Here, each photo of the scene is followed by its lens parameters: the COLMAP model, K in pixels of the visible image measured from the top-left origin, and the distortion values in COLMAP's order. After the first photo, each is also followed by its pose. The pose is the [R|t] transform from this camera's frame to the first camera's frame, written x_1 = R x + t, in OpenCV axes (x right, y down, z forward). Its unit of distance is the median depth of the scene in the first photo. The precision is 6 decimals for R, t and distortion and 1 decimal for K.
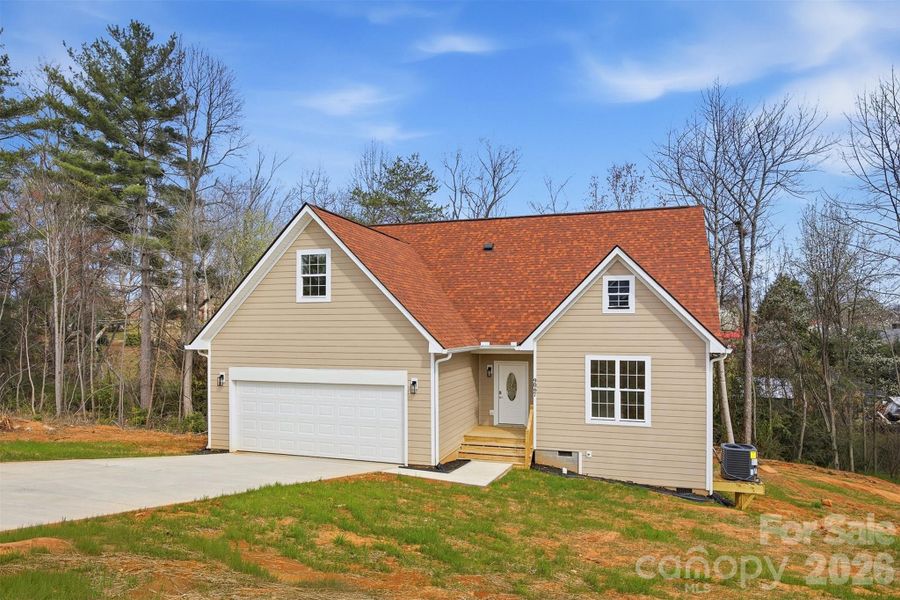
lens RADIAL K [[613.6, 0, 397.9], [0, 613.6, 330.9], [0, 0, 1]] dist [-0.025660, -0.000601]
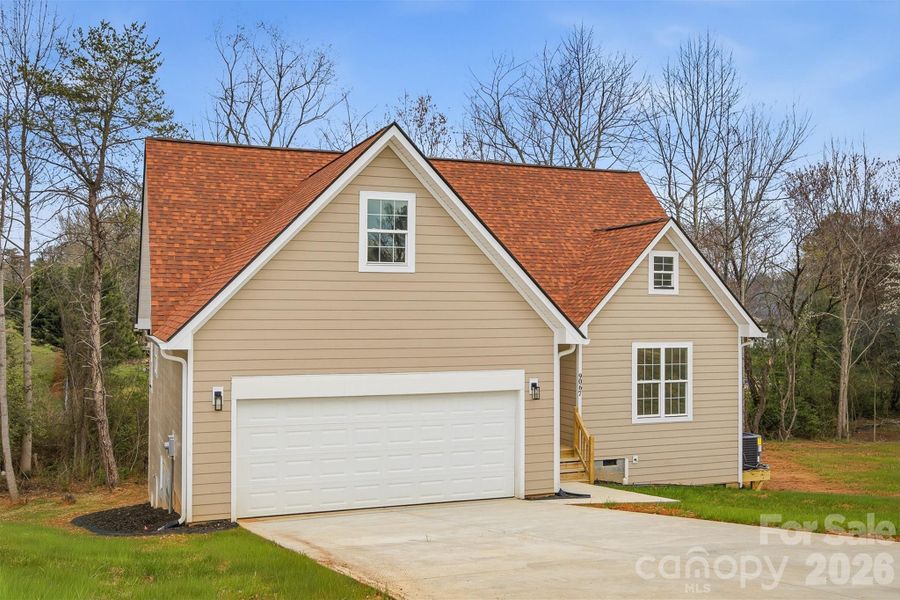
lens RADIAL K [[906.7, 0, 450.3], [0, 906.7, 296.0], [0, 0, 1]] dist [-0.026649, 0.000000]
pose [[0.759462, 0.009851, 0.650477, -0.710970], [-0.000020, 0.999886, -0.015120, -0.006531], [-0.650551, 0.011471, 0.759376, 0.214038]]
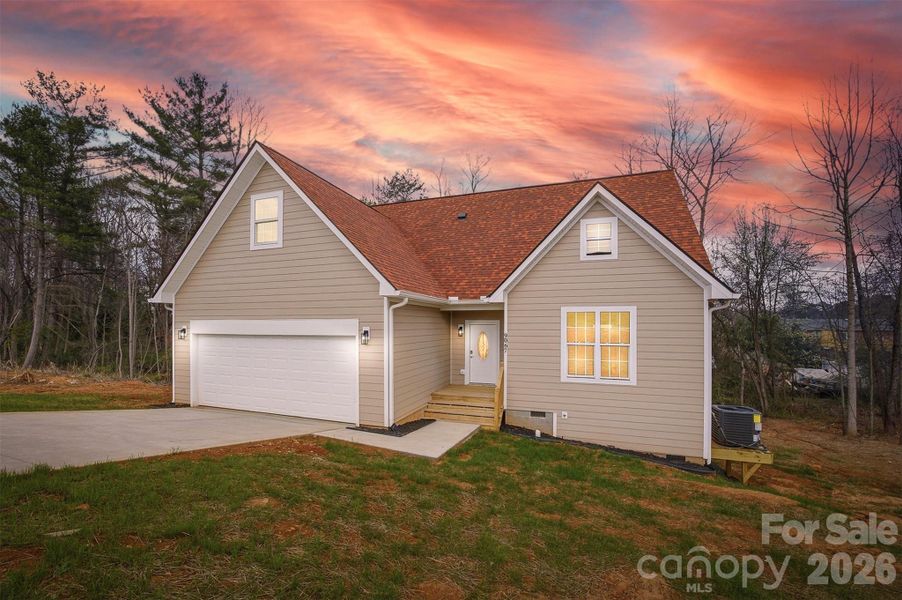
lens RADIAL K [[407.0, 0, 389.9], [0, 407.0, 326.2], [0, 0, 1]] dist [-0.051432, 0.016337]
pose [[0.997925, 0.002756, -0.064323, 0.091014], [-0.002804, 0.999996, -0.000646, 0.070501], [0.064321, 0.000825, 0.997929, 0.388192]]
